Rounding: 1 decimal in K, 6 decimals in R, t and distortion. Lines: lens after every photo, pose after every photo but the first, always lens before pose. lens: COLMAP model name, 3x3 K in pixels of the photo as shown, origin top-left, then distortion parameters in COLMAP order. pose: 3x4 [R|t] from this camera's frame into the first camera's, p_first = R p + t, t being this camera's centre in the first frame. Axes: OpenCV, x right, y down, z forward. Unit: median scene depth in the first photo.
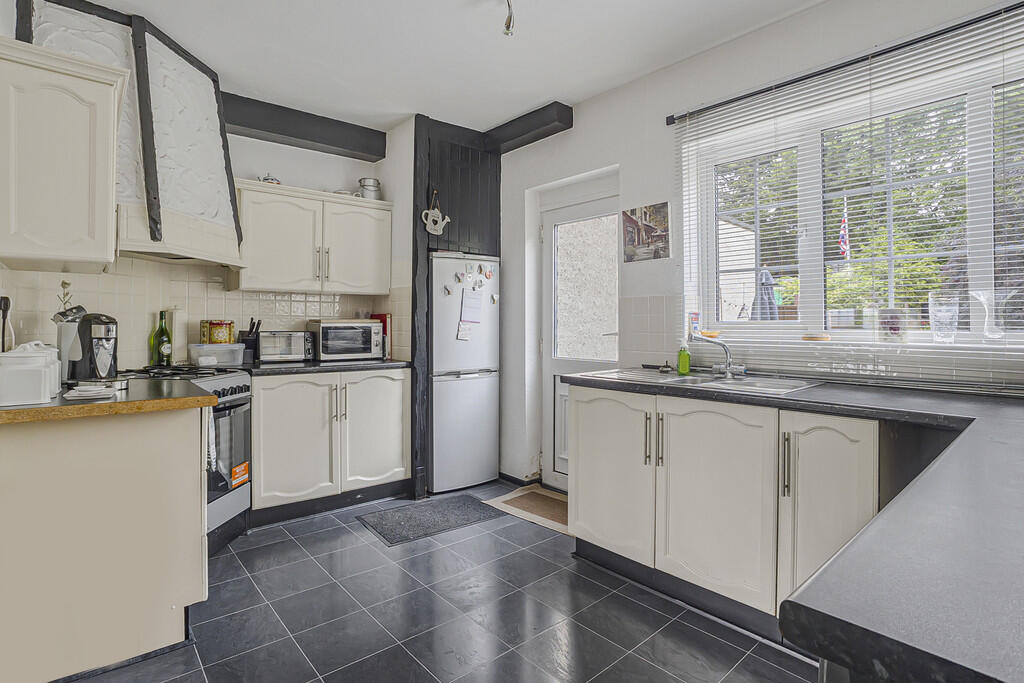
lens RADIAL K [[535.9, 0, 510.9], [0, 535.9, 324.0], [0, 0, 1]] dist [-0.000059, 0.000526]
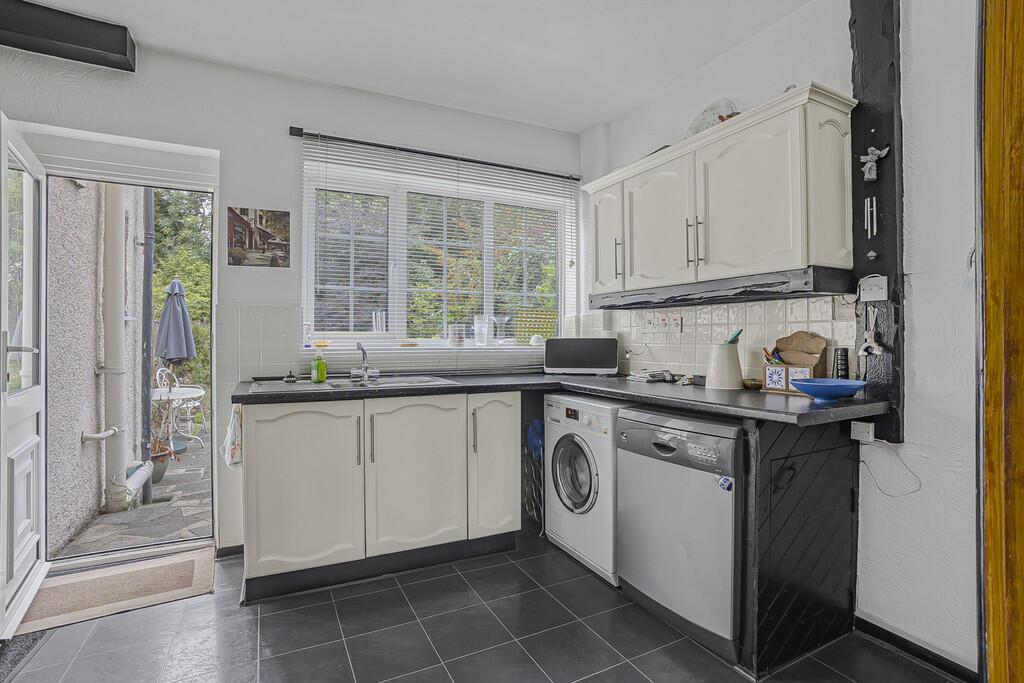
lens RADIAL K [[502.6, 0, 512.0], [0, 502.6, 341.5], [0, 0, 1]] dist [0.000417, 0.000221]
pose [[0.286610, -0.009922, 0.957996, -0.485391], [-0.002737, 0.999934, 0.011175, 0.001856], [-0.958043, -0.005825, 0.286564, 0.330480]]
